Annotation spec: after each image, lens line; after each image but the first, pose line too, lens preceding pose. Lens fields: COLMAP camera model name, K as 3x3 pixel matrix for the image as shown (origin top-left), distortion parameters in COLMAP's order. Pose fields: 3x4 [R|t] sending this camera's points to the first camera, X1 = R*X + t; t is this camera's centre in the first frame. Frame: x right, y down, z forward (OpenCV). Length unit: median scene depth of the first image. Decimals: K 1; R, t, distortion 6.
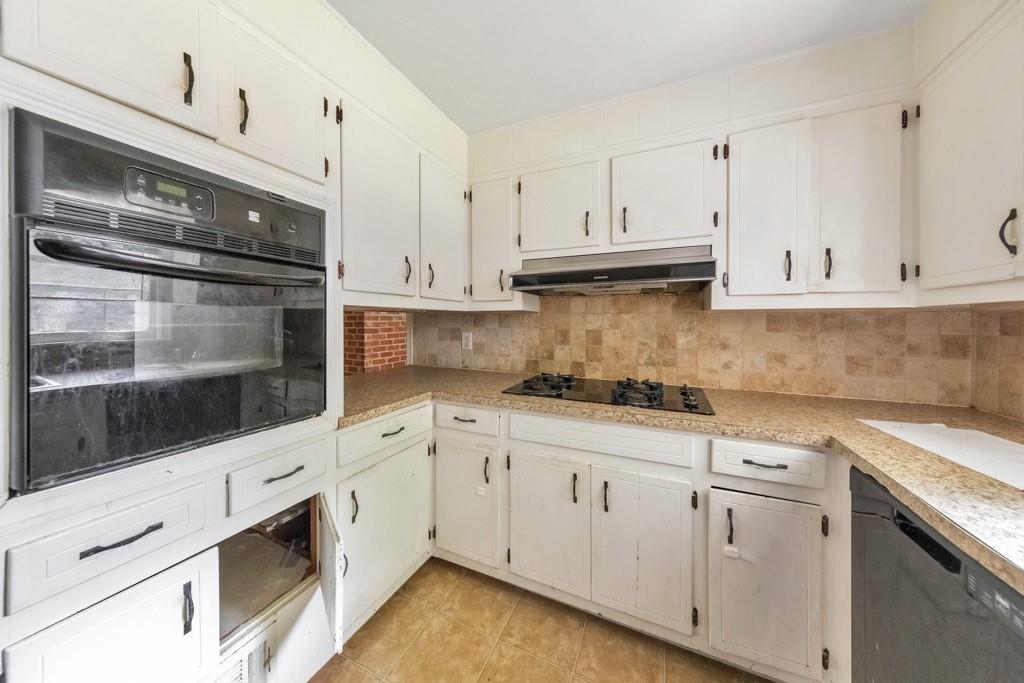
lens RADIAL K [[336.2, 0, 512.2], [0, 336.2, 327.1], [0, 0, 1]] dist [0.005462, -0.000035]
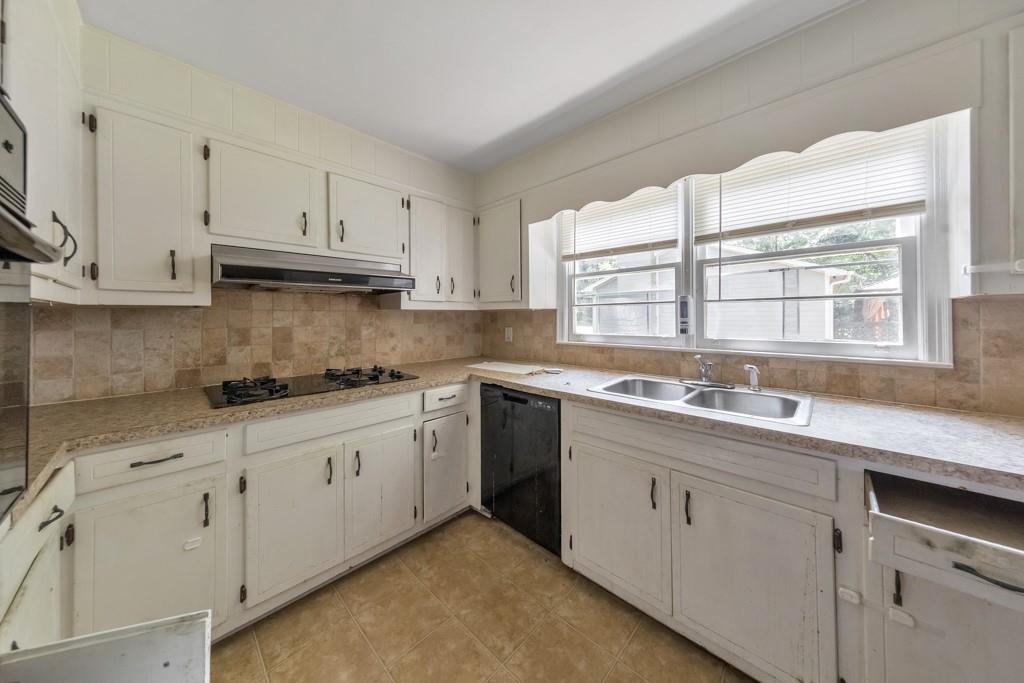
lens RADIAL K [[336.2, 0, 512.2], [0, 336.2, 327.1], [0, 0, 1]] dist [0.005462, -0.000035]
pose [[0.332233, -0.037457, 0.942453, -0.559361], [0.022912, 0.999237, 0.031636, -0.009691], [-0.942919, 0.011083, 0.332838, 0.059076]]
